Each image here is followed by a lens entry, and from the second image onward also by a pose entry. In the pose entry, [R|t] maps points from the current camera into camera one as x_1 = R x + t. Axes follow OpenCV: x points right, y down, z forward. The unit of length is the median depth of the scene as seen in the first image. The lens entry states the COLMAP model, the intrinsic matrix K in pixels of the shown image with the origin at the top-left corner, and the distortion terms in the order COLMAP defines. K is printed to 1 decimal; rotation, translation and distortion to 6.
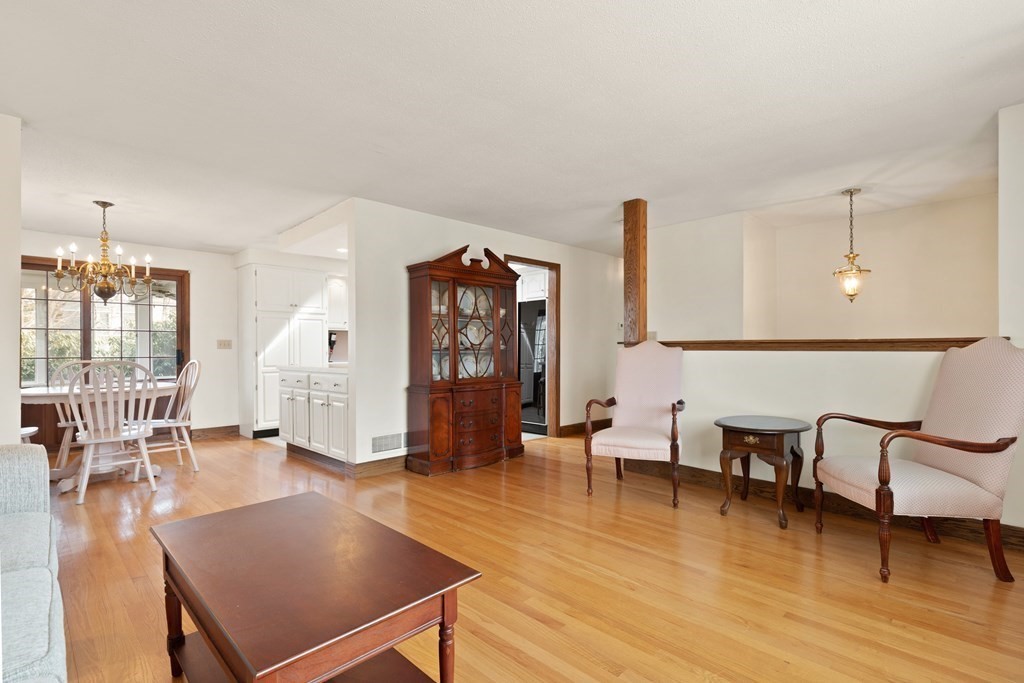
lens RADIAL K [[472.6, 0, 516.2], [0, 472.6, 343.1], [0, 0, 1]] dist [0.004878, -0.001507]
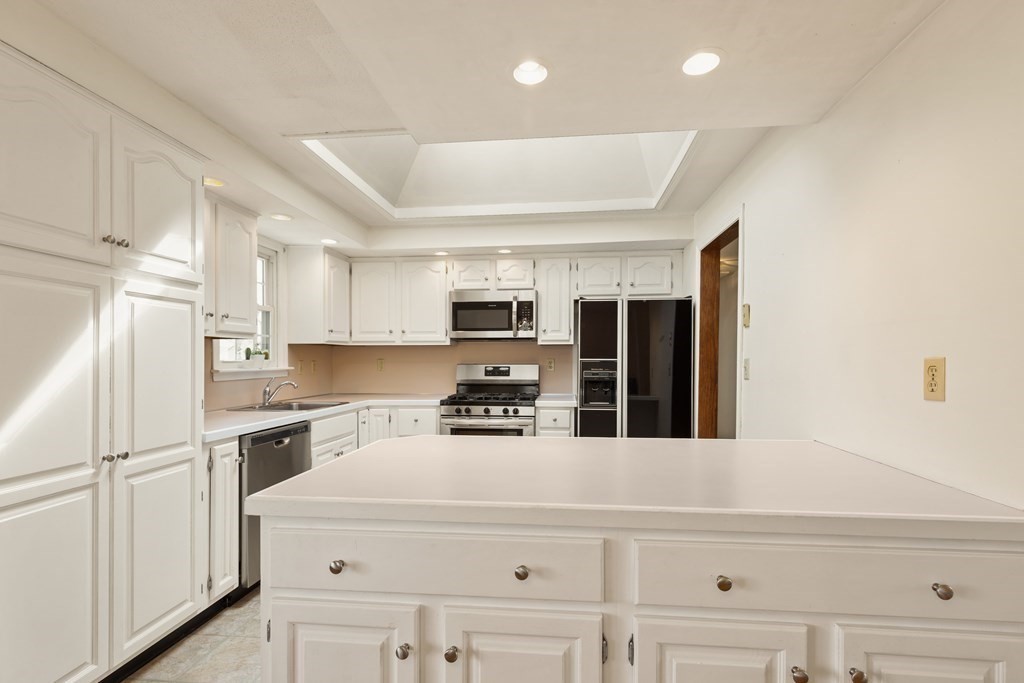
lens RADIAL K [[472.6, 0, 521.7], [0, 472.6, 362.8], [0, 0, 1]] dist [0.004878, -0.001507]
pose [[0.784074, 0.005093, 0.620647, -0.700226], [-0.013489, 0.999870, 0.008836, -0.022494], [-0.620521, -0.015300, 0.784040, 0.973923]]
